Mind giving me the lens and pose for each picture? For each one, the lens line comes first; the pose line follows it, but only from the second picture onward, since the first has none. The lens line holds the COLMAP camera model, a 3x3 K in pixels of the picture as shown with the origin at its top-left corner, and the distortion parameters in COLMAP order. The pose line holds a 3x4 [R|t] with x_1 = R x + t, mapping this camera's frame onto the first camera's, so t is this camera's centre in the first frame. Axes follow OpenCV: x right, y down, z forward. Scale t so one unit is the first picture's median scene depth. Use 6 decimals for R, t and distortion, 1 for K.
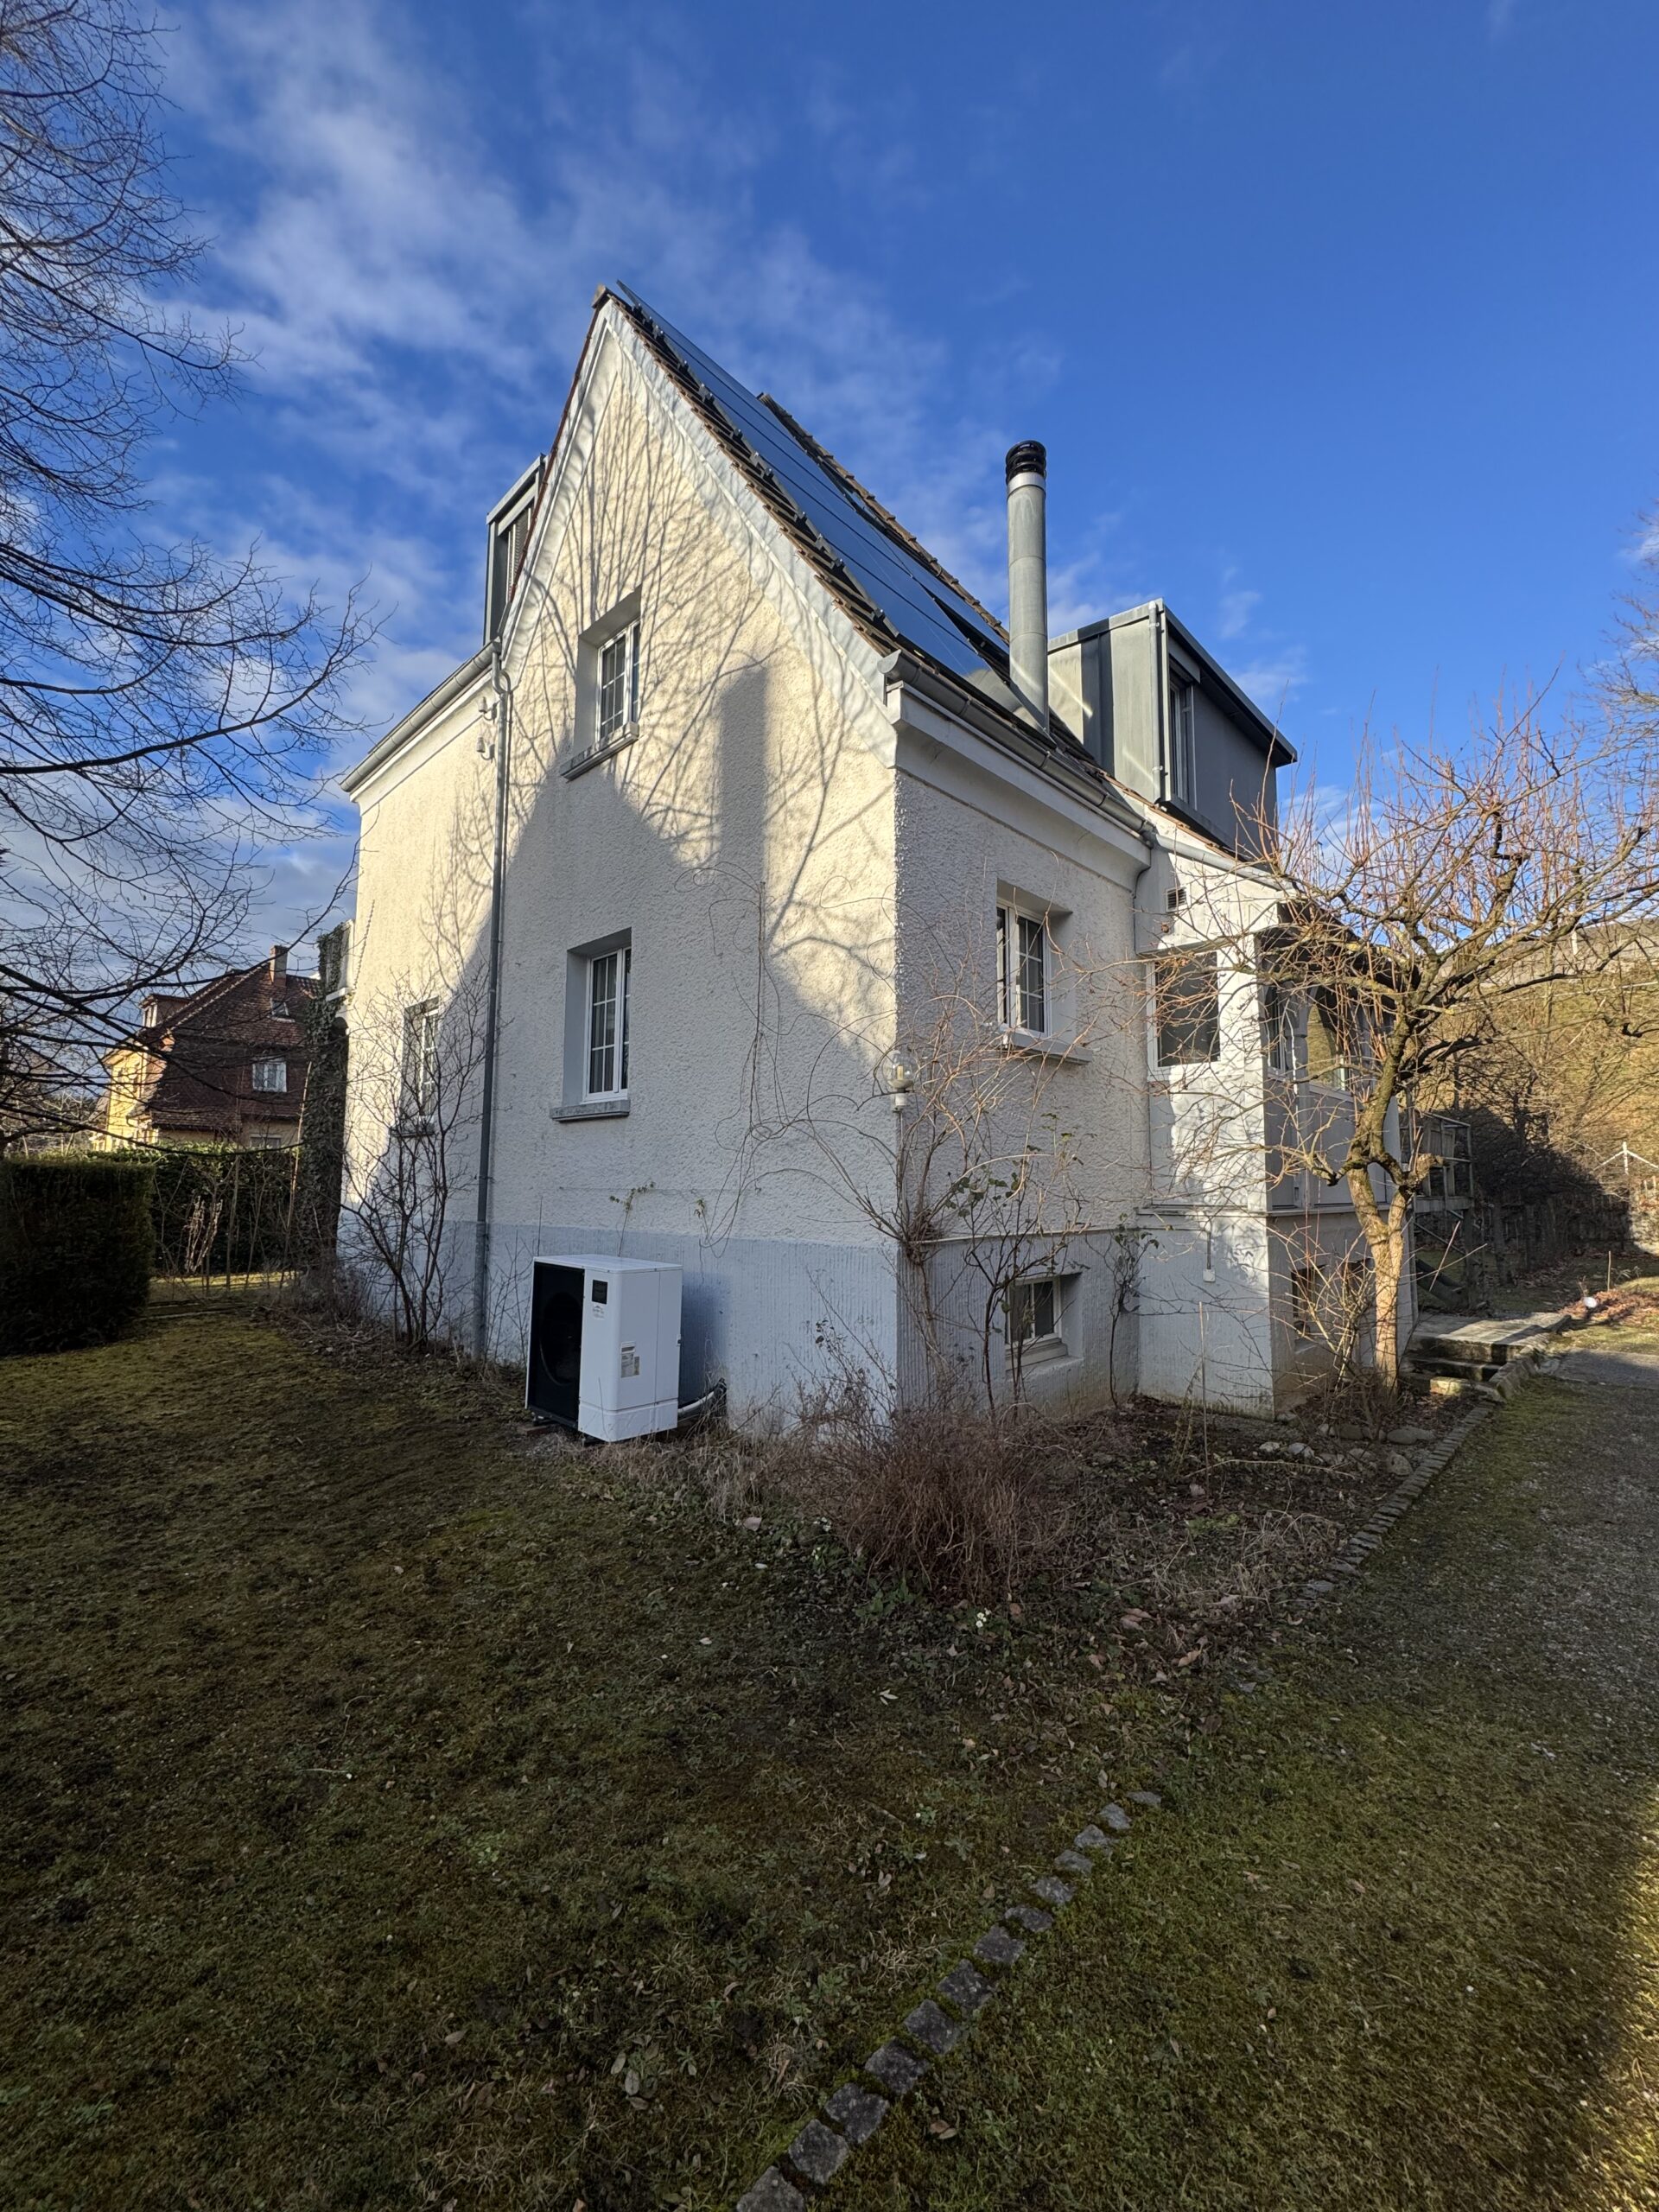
lens RADIAL K [[881.9, 0, 830.3], [0, 881.9, 1103.0], [0, 0, 1]] dist [-0.004532, 0.000475]
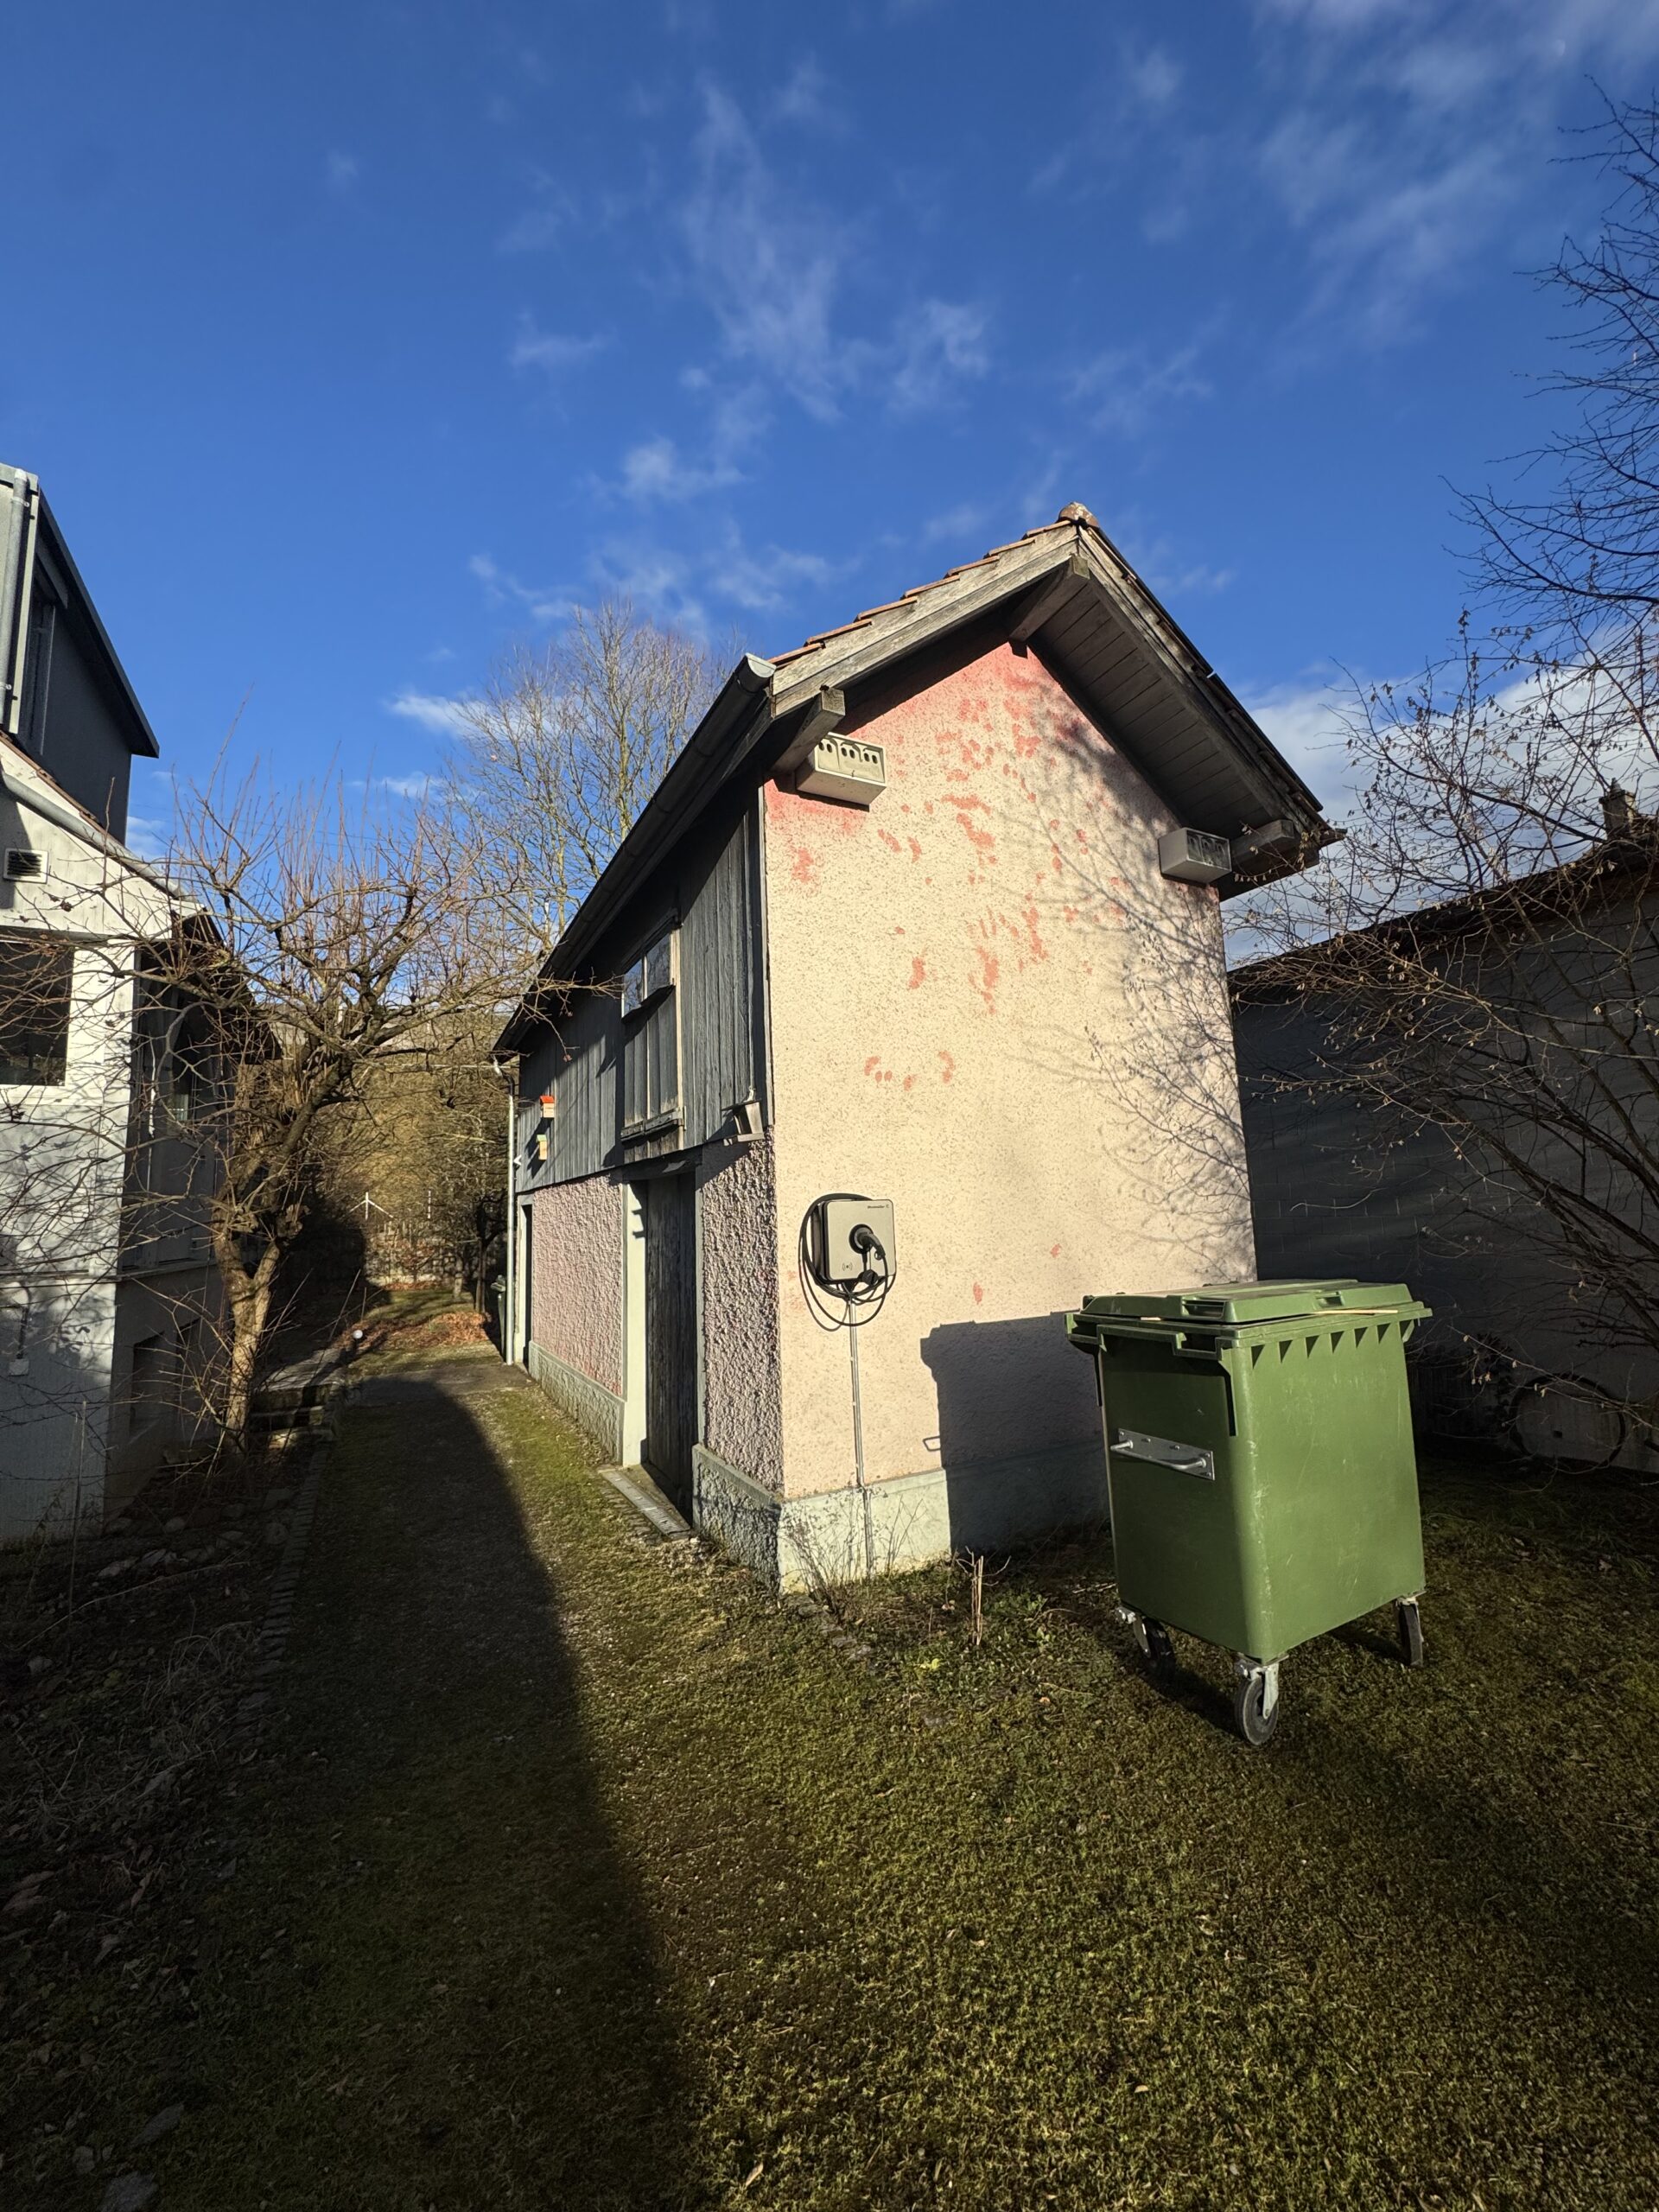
lens RADIAL K [[881.9, 0, 837.3], [0, 881.9, 1101.6], [0, 0, 1]] dist [-0.004532, 0.000475]
pose [[0.314688, 0.105529, 0.943311, -0.106570], [-0.052363, 0.994217, -0.093756, 0.005364], [-0.947750, -0.019891, 0.318394, 0.133441]]
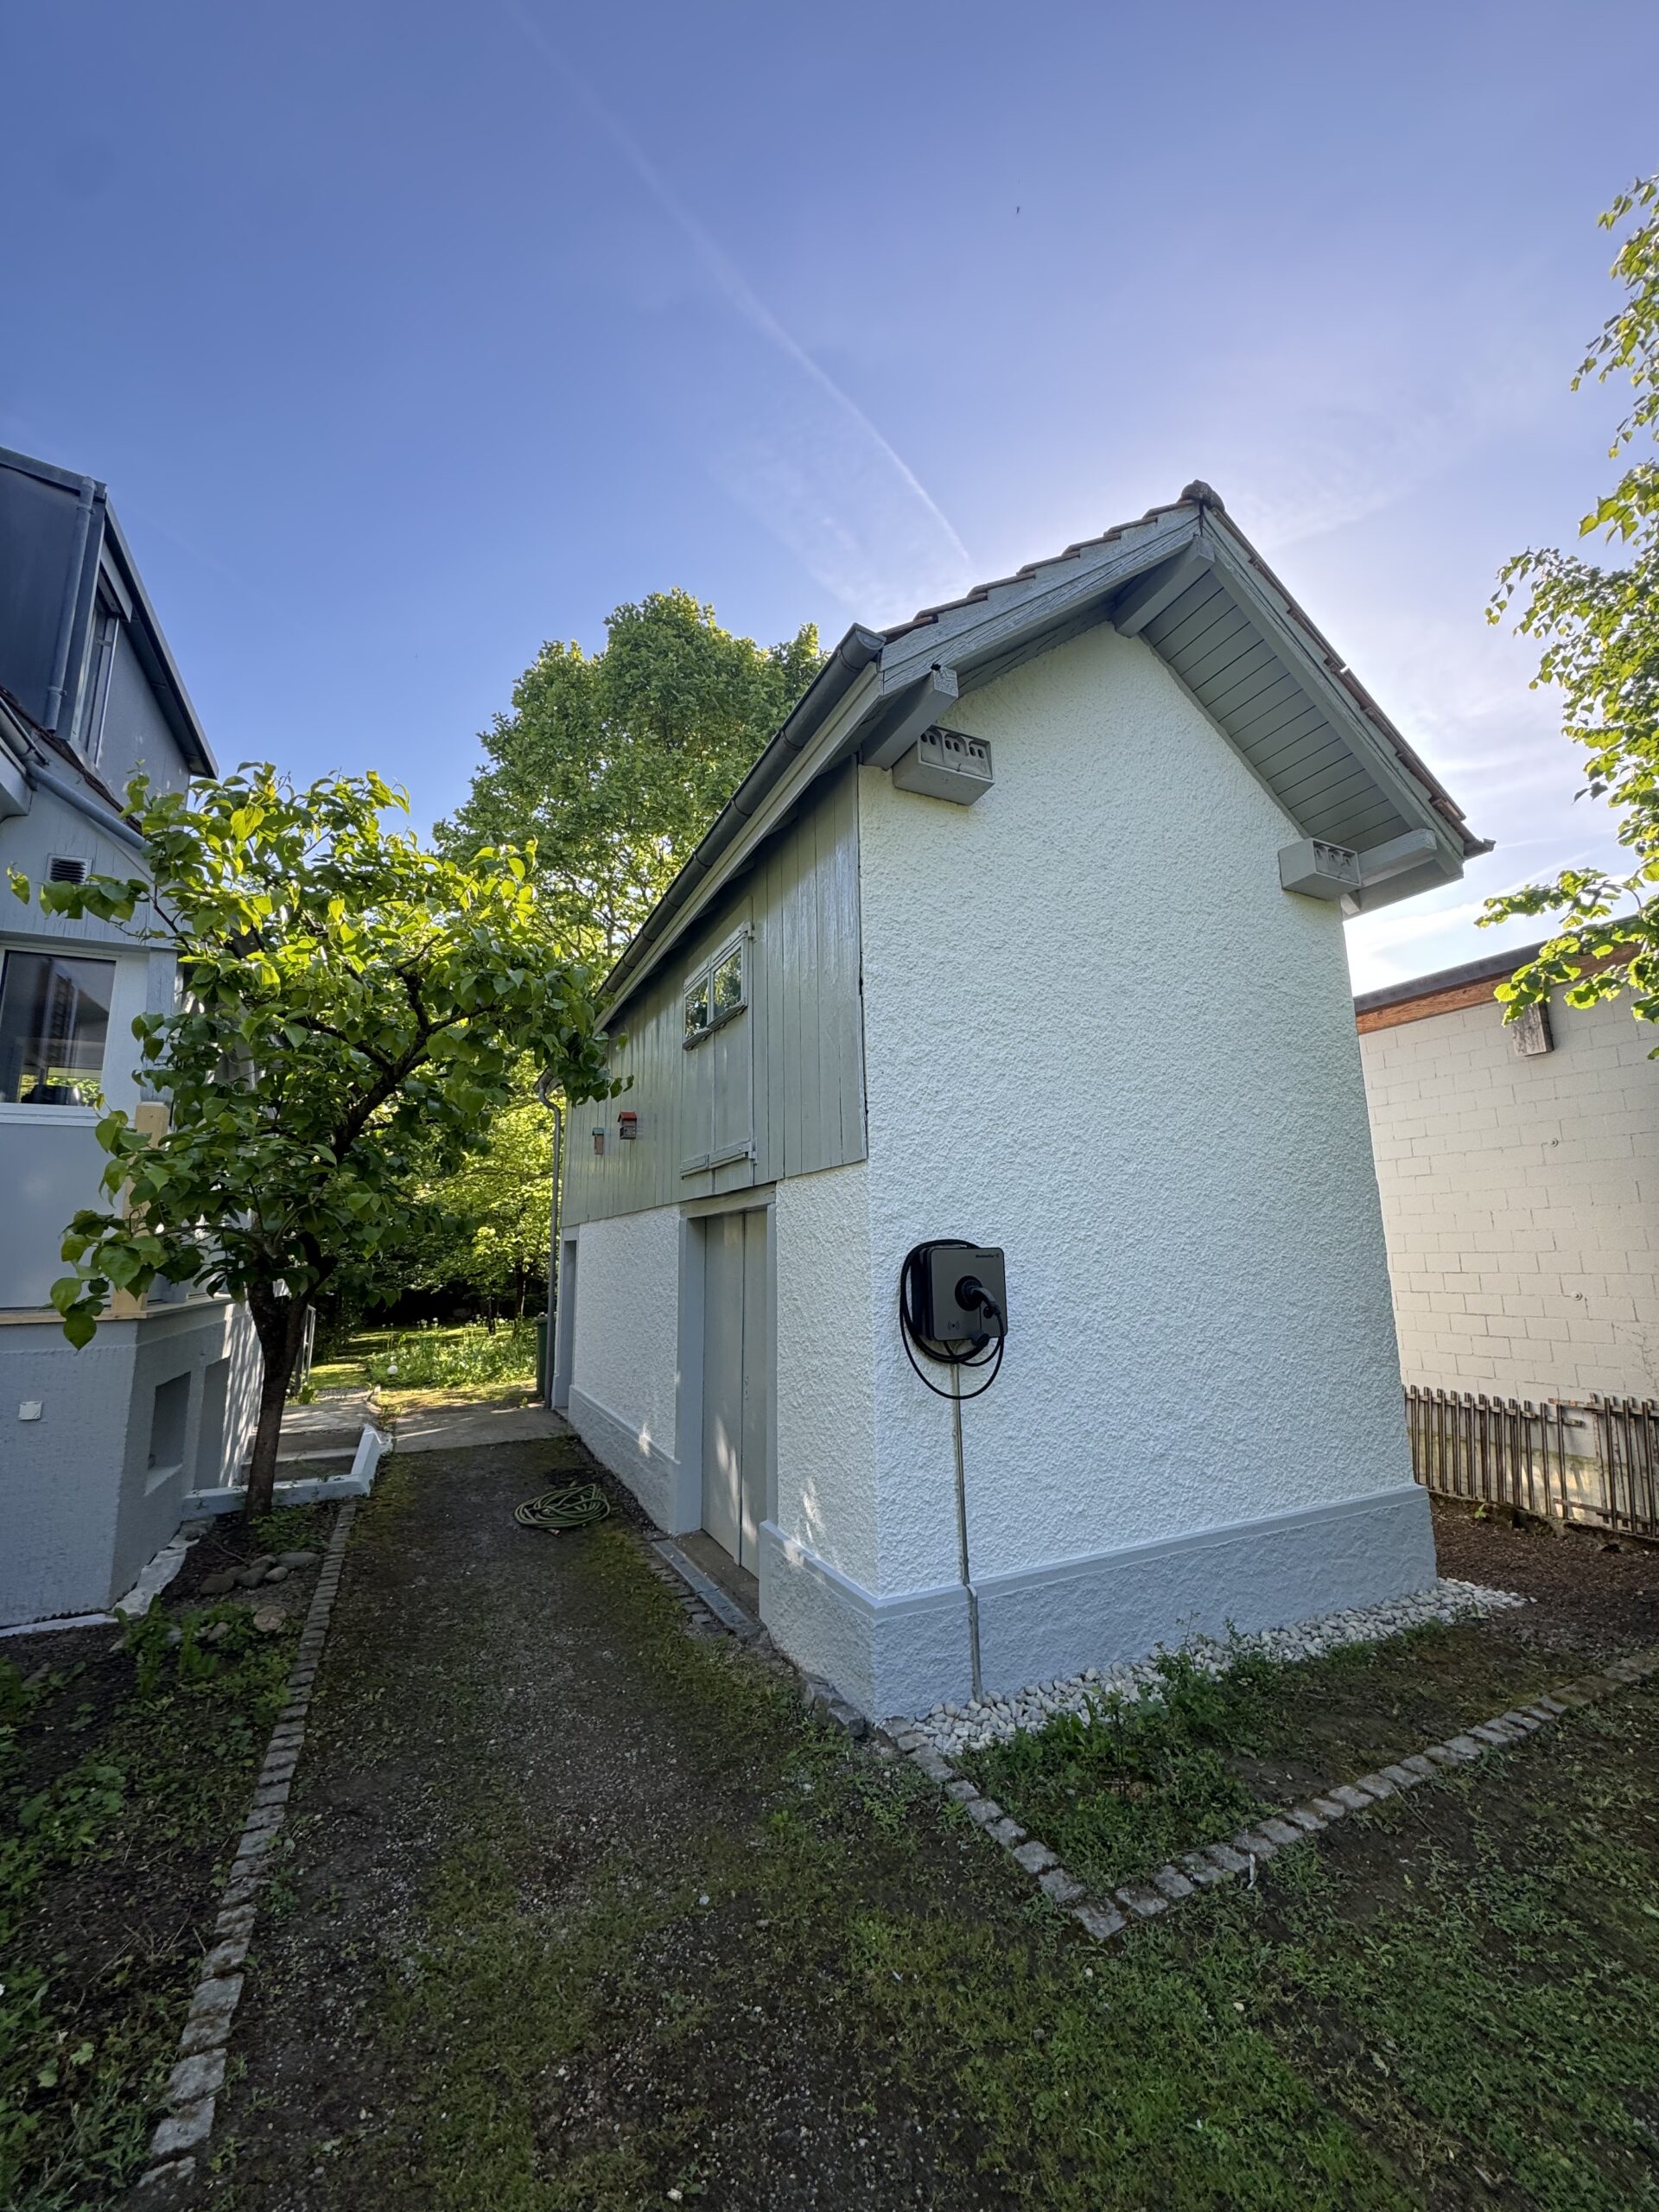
lens RADIAL K [[881.9, 0, 832.4], [0, 881.9, 1102.5], [0, 0, 1]] dist [-0.004532, 0.000475]
pose [[0.353370, 0.150561, 0.923288, -0.025683], [-0.072063, 0.988412, -0.133600, 0.005025], [-0.932704, -0.019324, 0.360125, 0.222430]]
